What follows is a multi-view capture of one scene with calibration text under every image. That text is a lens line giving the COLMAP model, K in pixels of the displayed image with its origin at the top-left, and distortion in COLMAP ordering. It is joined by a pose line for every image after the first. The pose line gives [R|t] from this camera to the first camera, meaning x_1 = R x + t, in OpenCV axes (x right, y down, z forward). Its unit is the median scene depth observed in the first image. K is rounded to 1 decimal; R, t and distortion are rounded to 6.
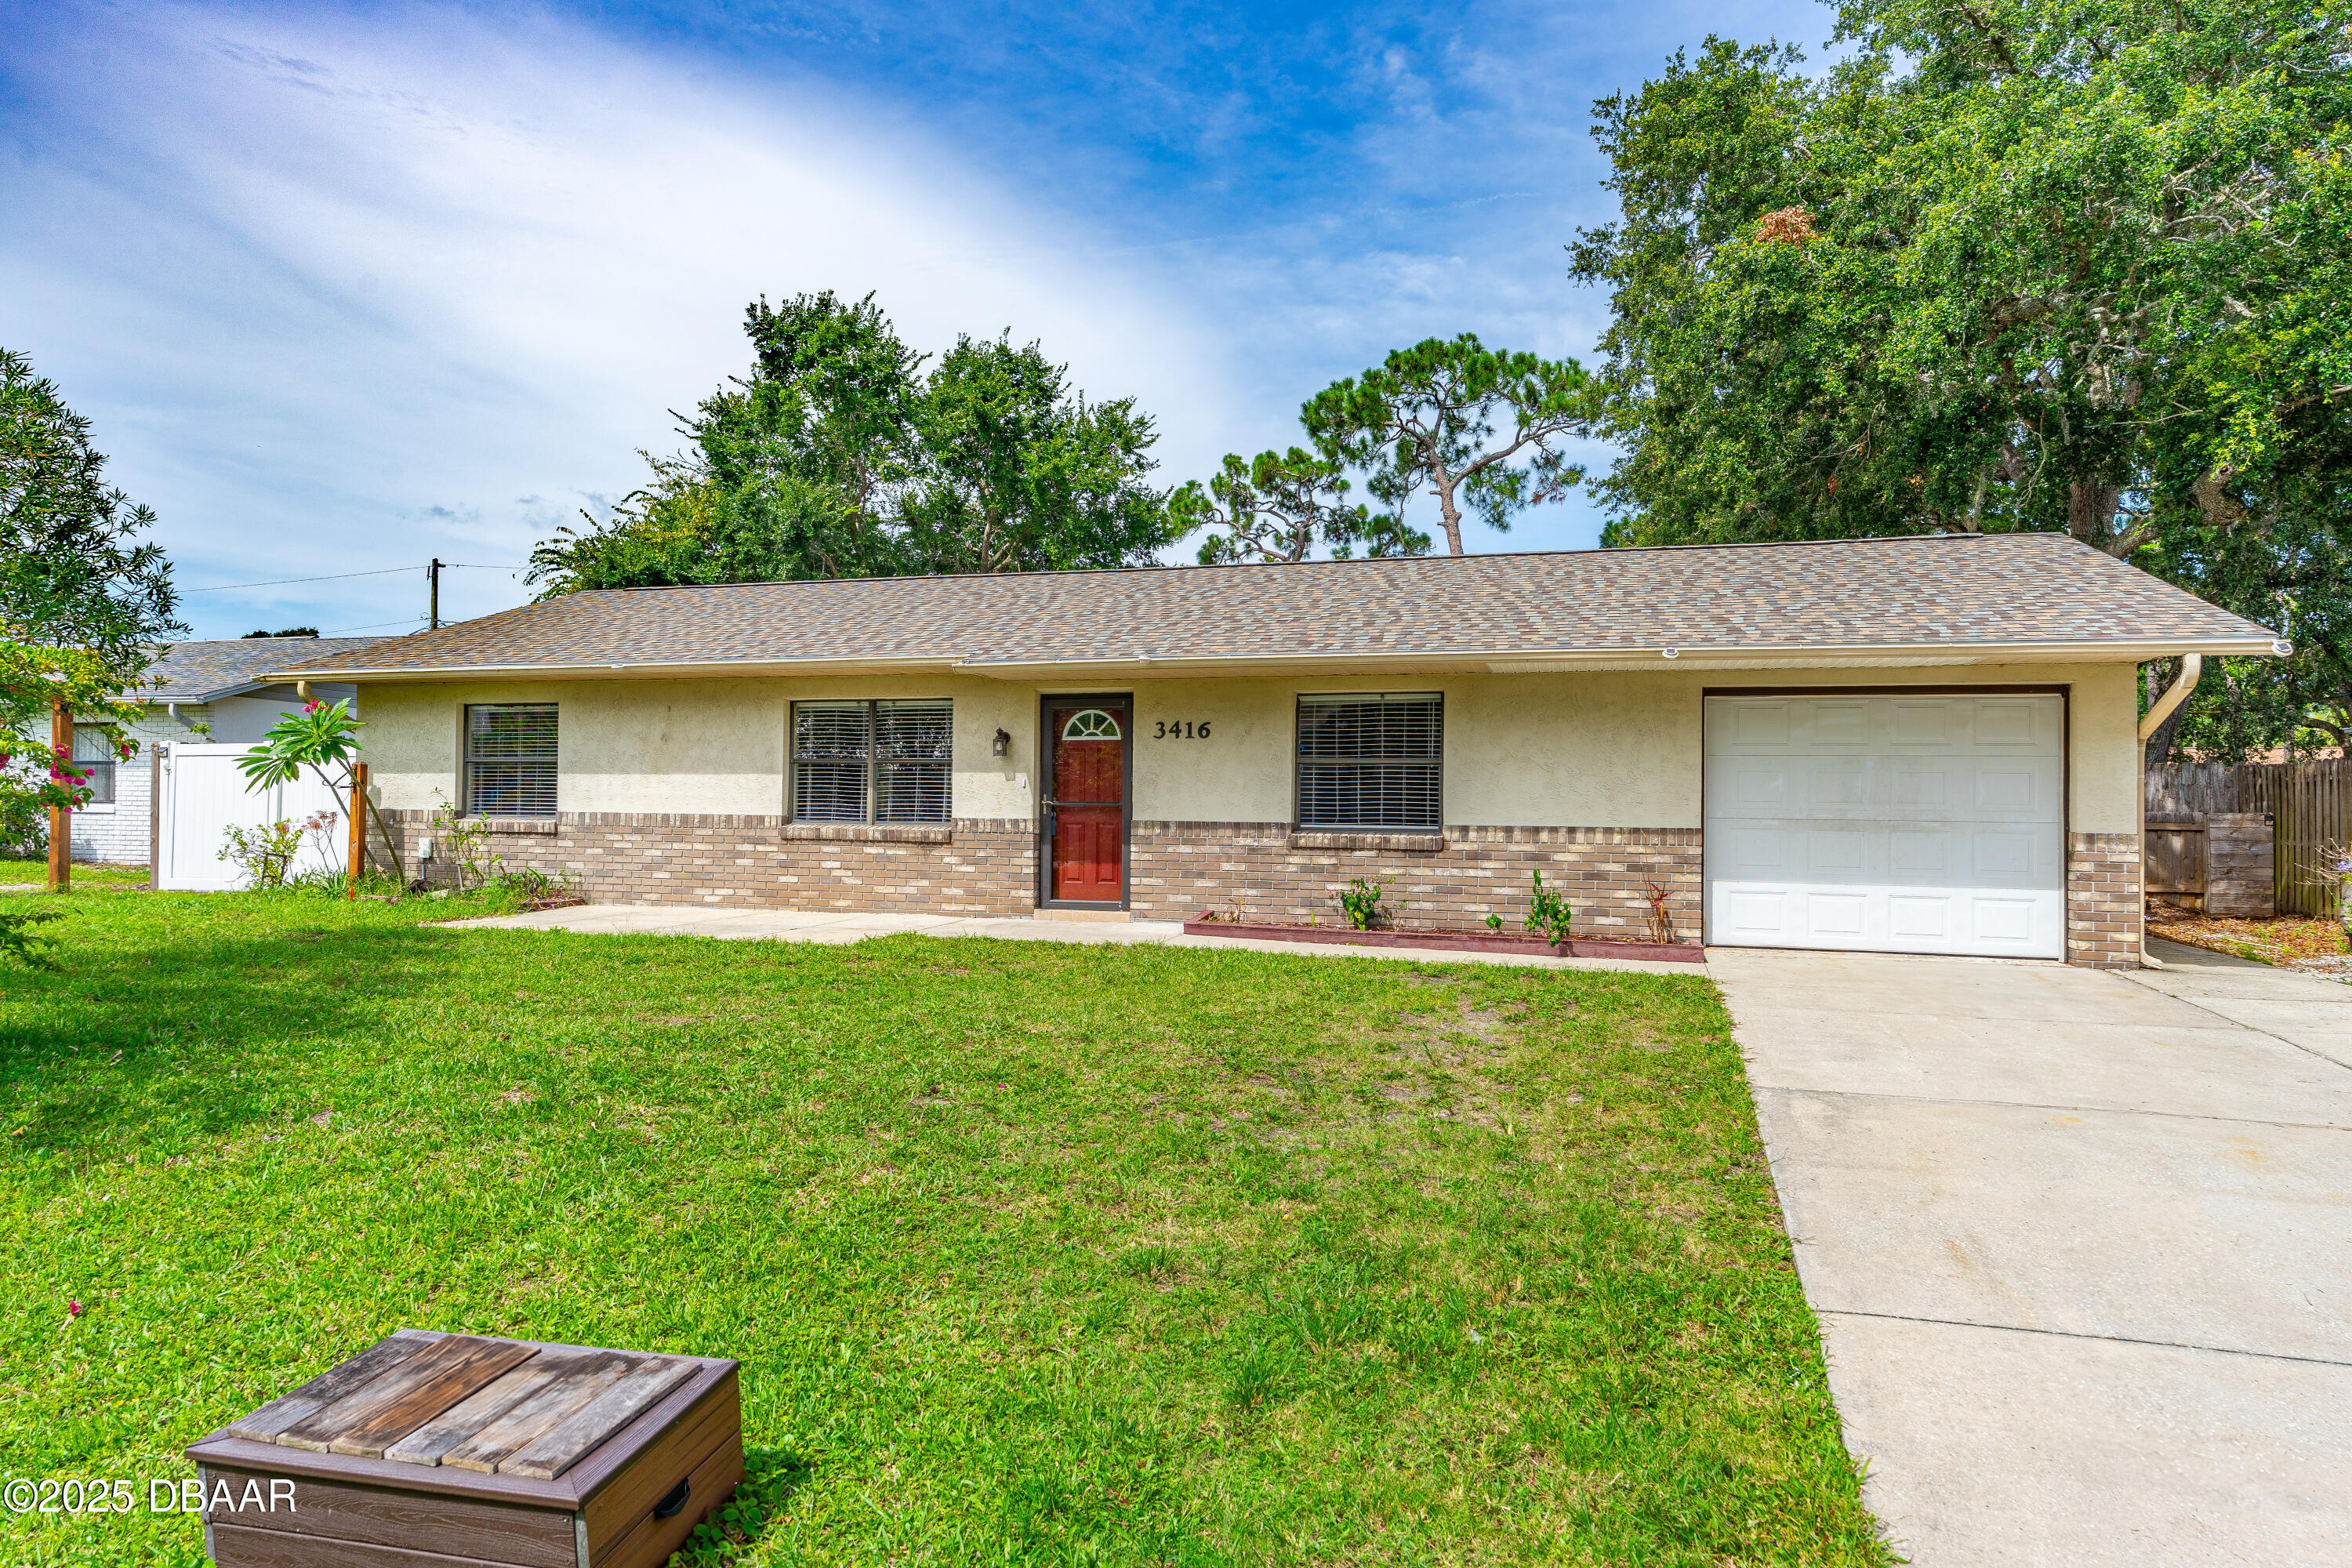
lens RADIAL K [[1403.7, 0, 1176.0], [0, 1403.7, 784.0], [0, 0, 1]] dist [0.002554, 0.000219]
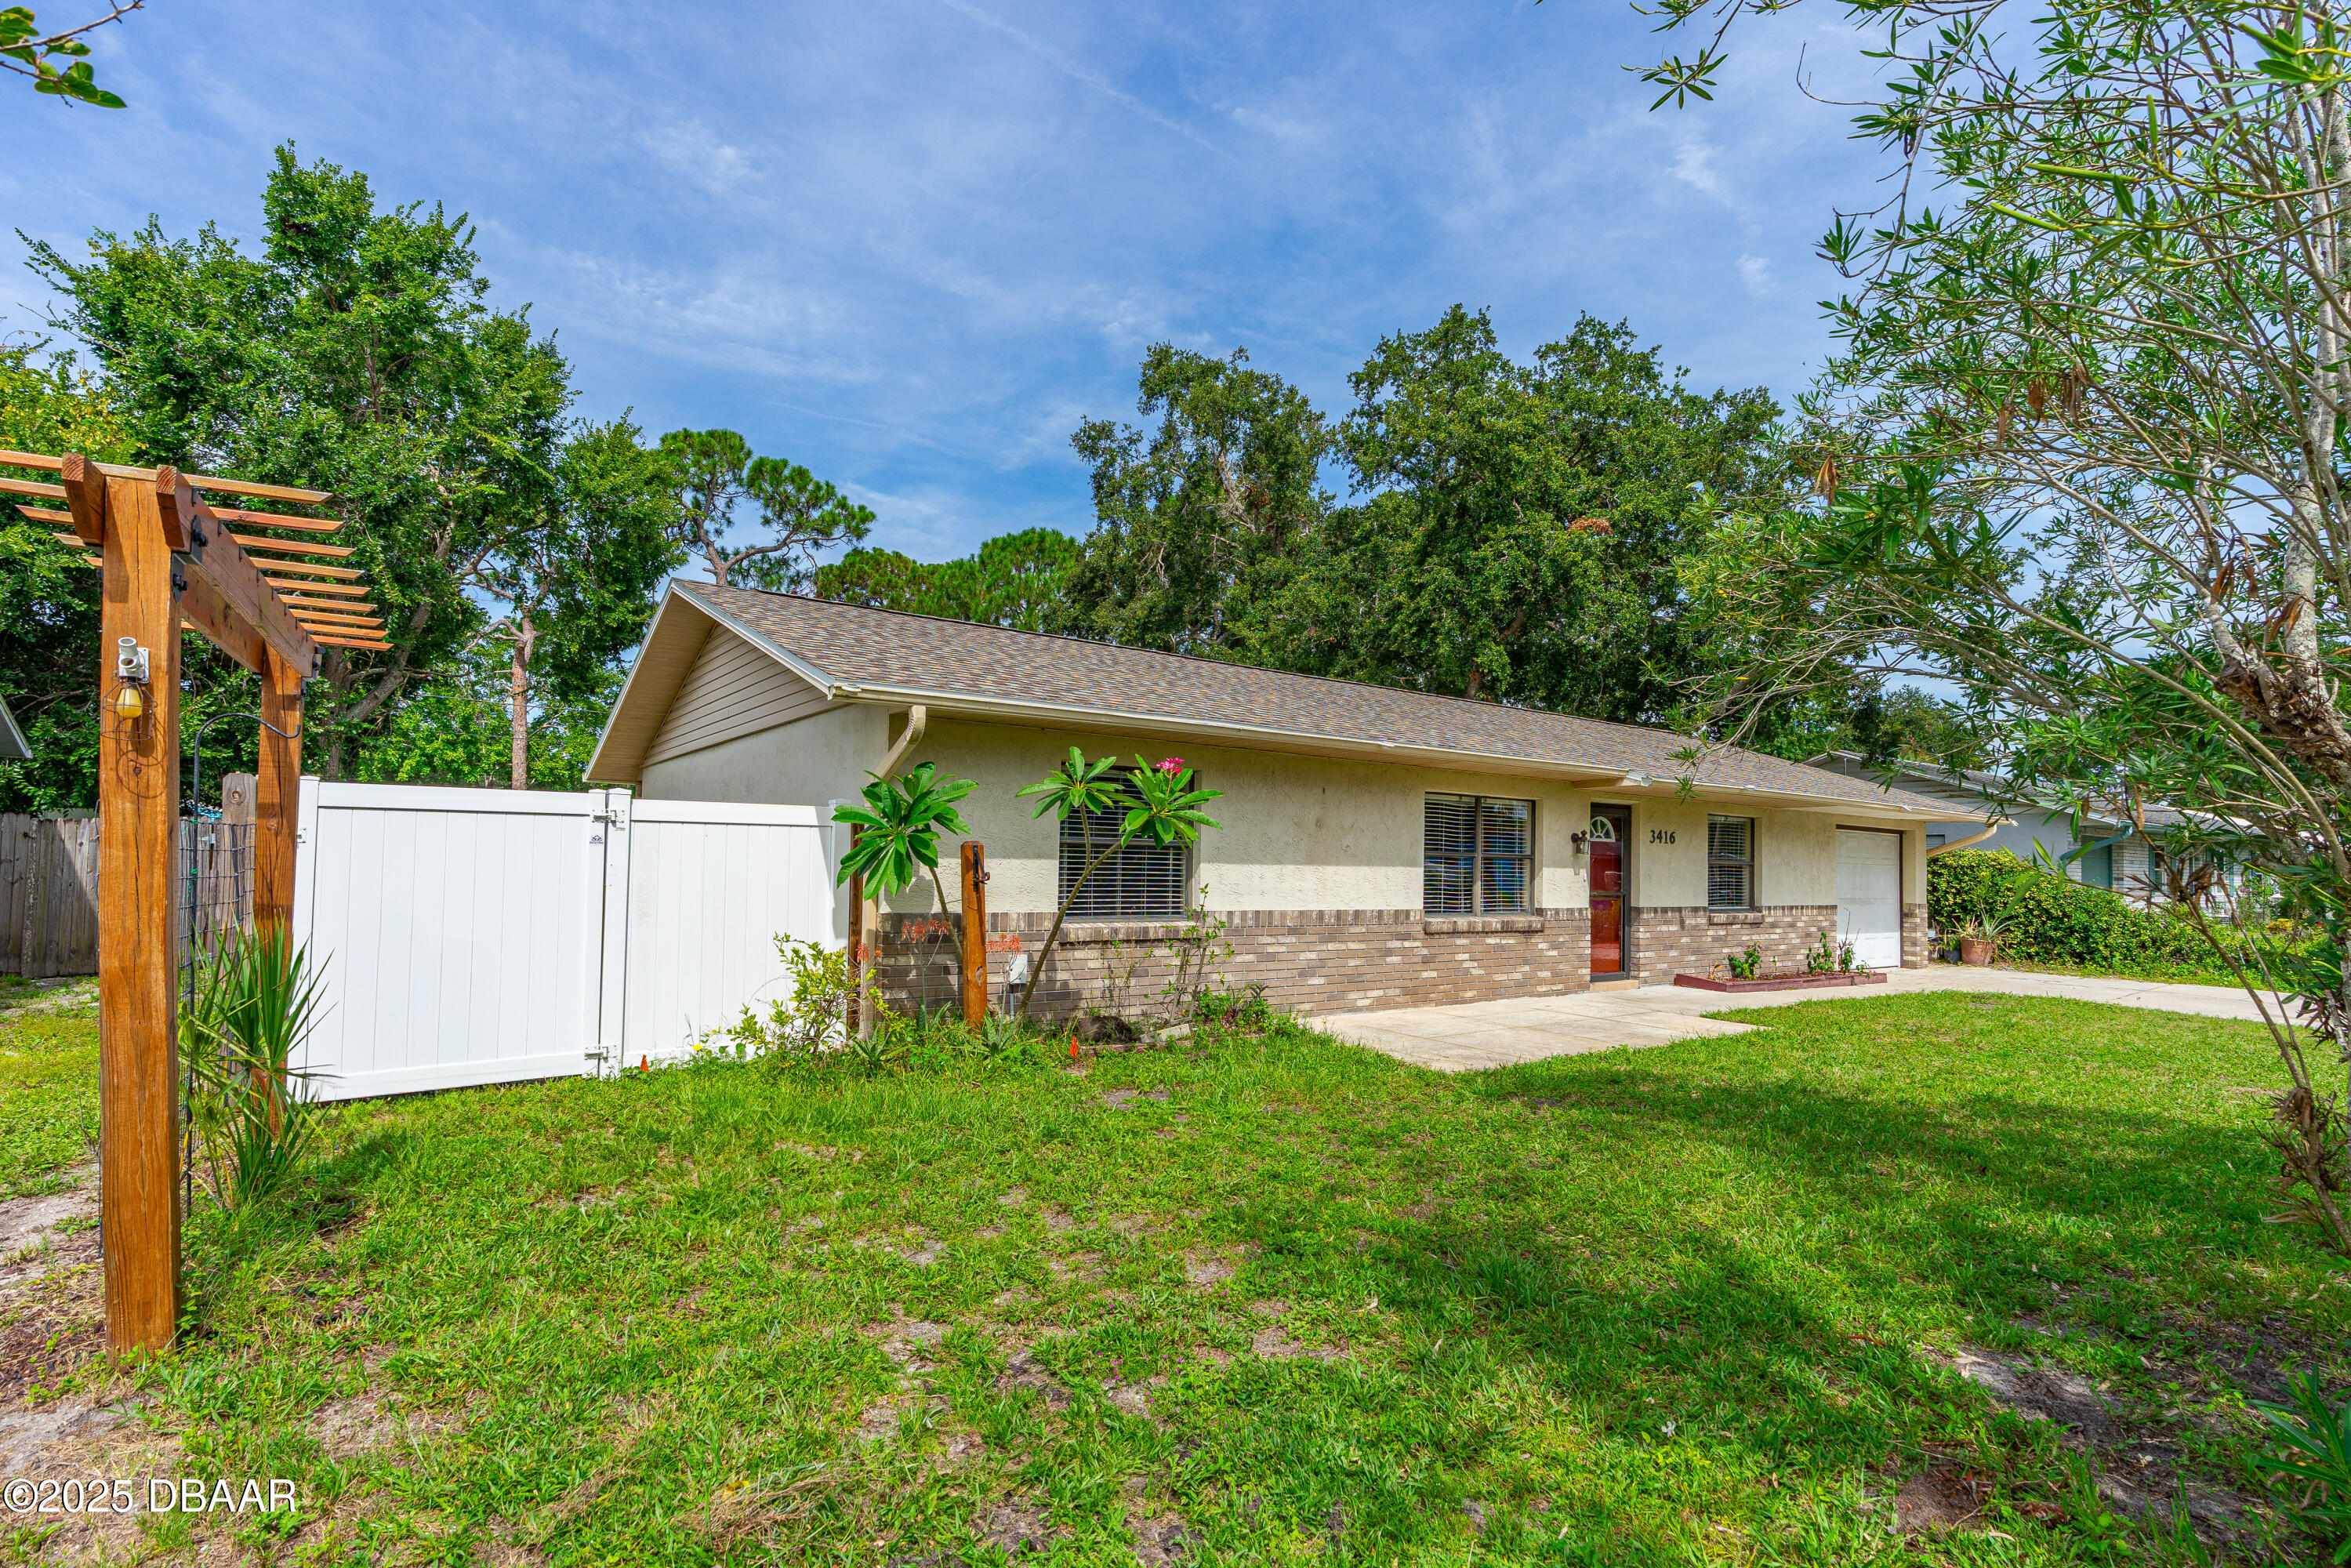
lens RADIAL K [[1114.8, 0, 1176.4], [0, 1114.8, 837.8], [0, 0, 1]] dist [-0.005905, -0.000256]
pose [[0.602219, 0.020664, 0.798064, -1.049951], [-0.026309, 0.999636, -0.006030, -0.018747], [-0.797898, -0.017365, 0.602543, 0.707341]]
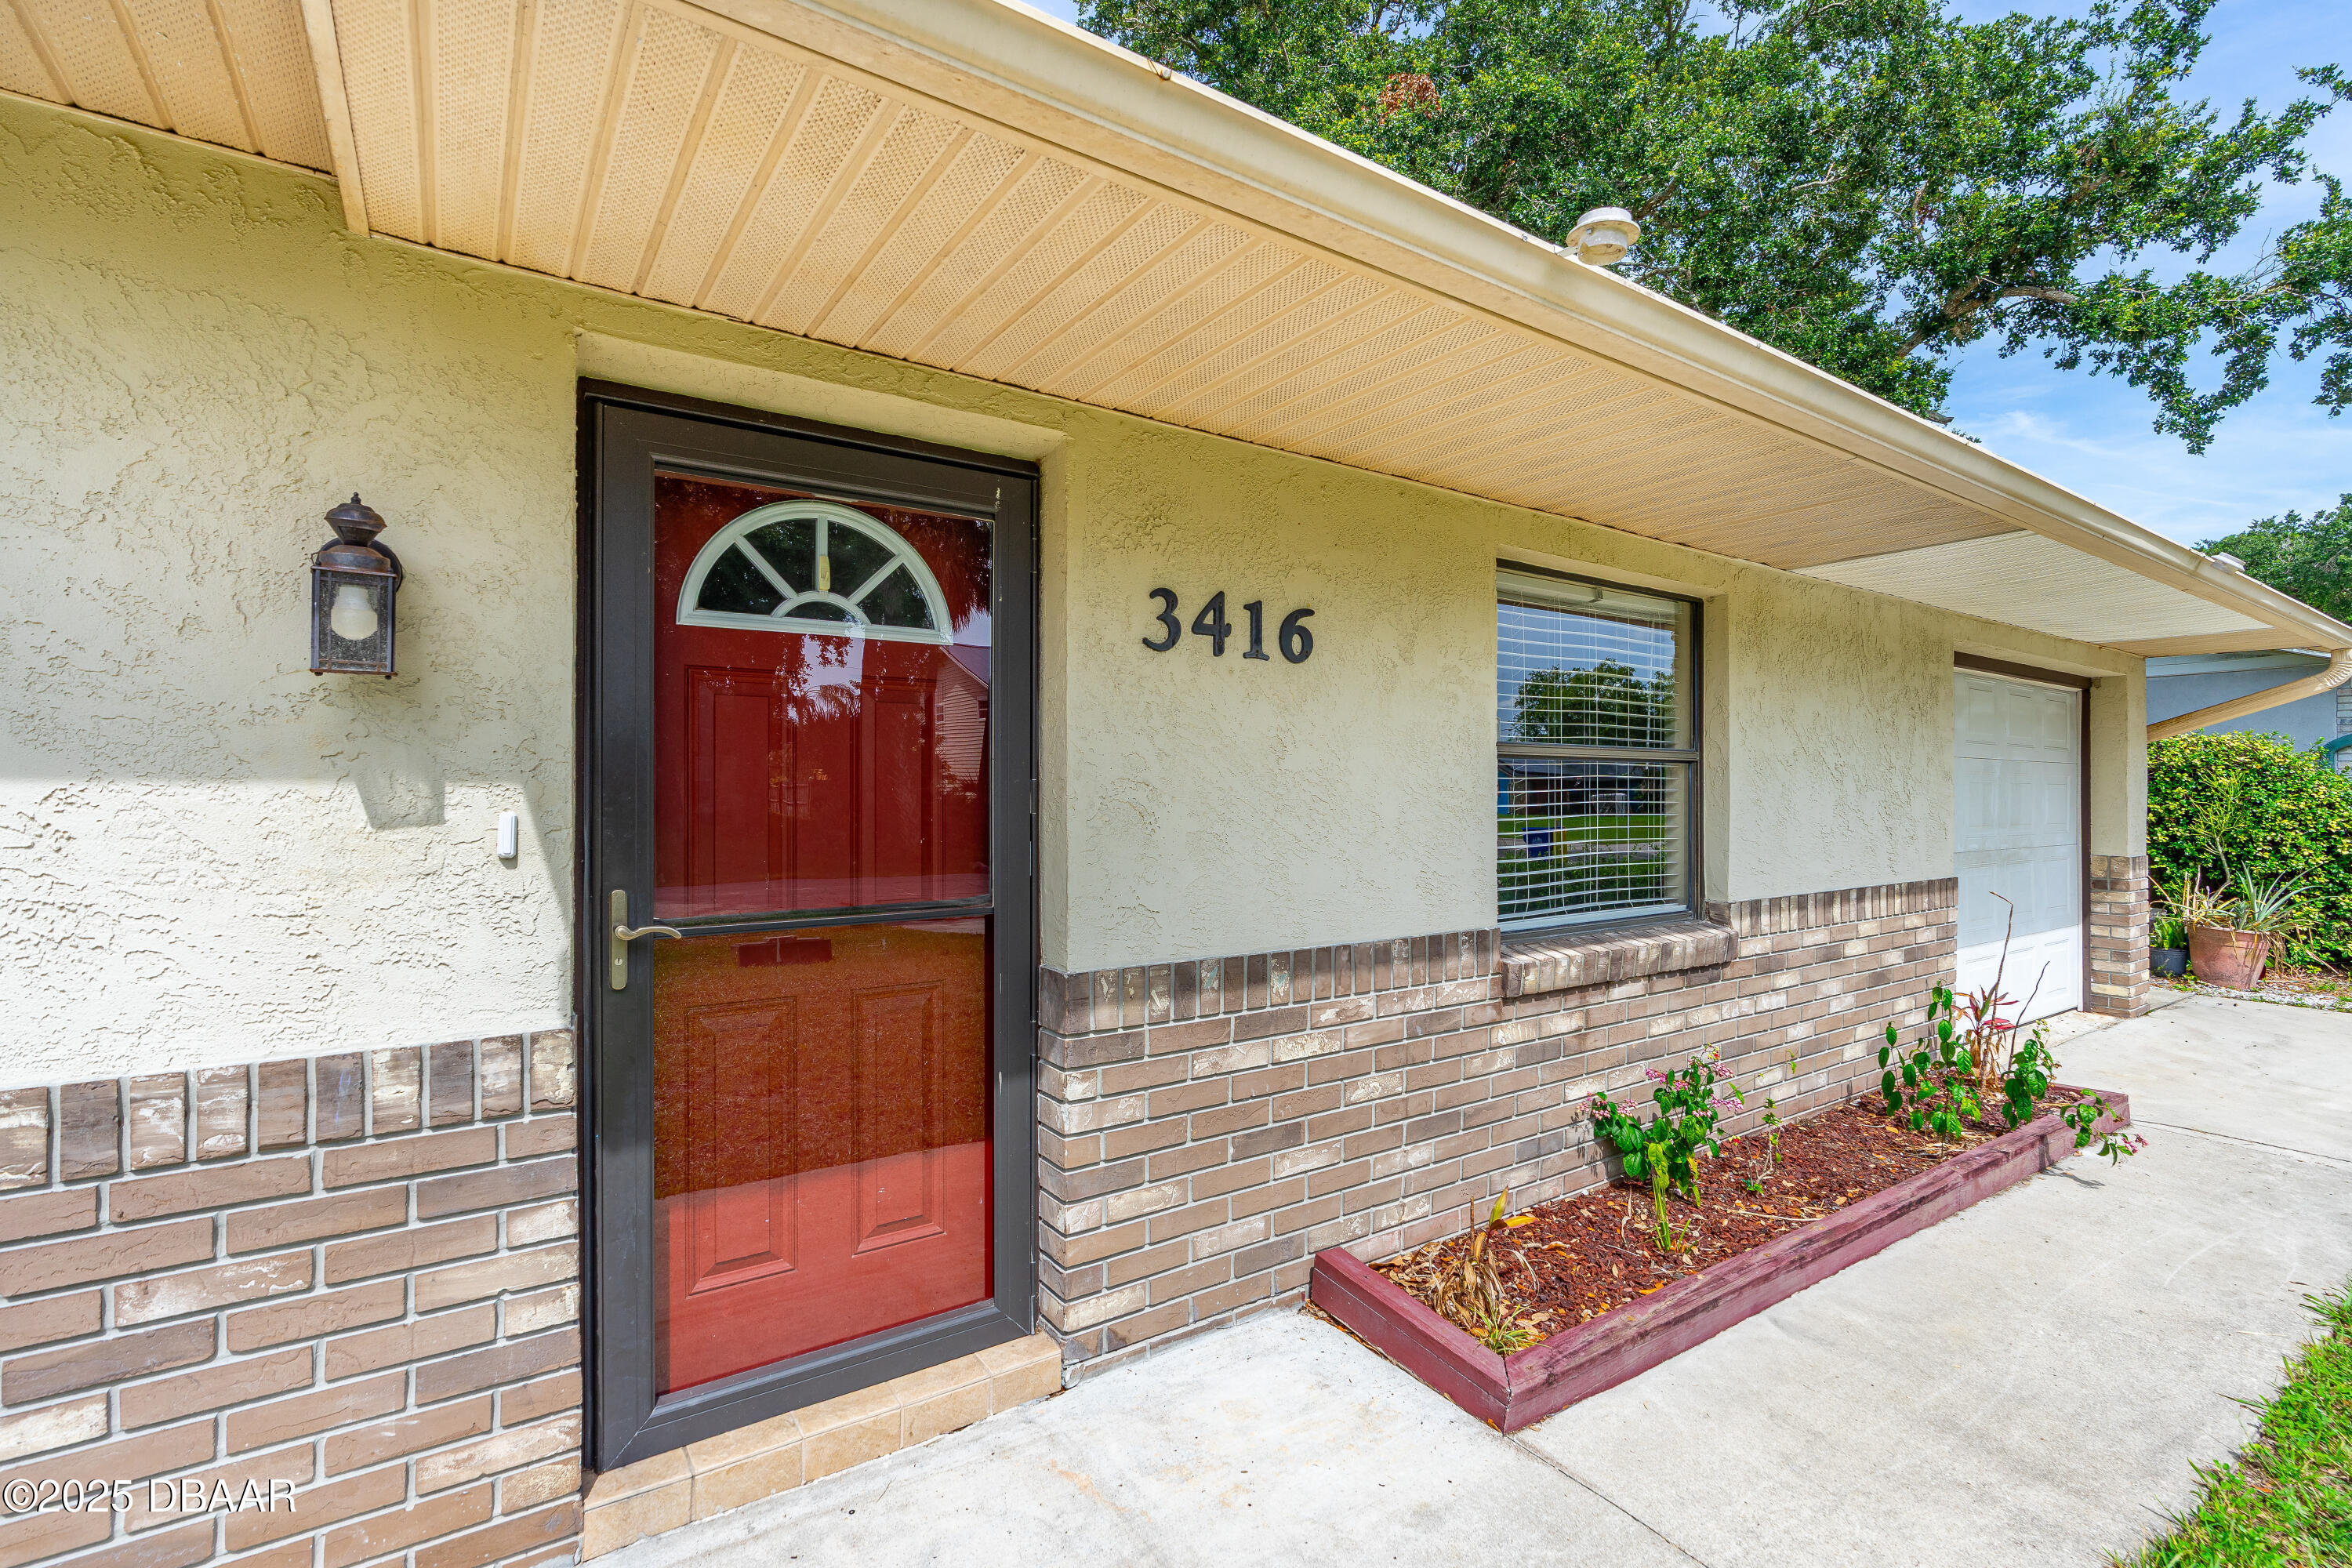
lens RADIAL K [[1058.6, 0, 1176.0], [0, 1058.6, 784.0], [0, 0, 1]] dist [-0.004870, -0.000004]
pose [[0.621500, -0.005685, 0.783393, -0.159739], [-0.009792, 0.999839, 0.015024, -0.010168], [-0.783353, -0.017008, 0.621345, 0.842998]]
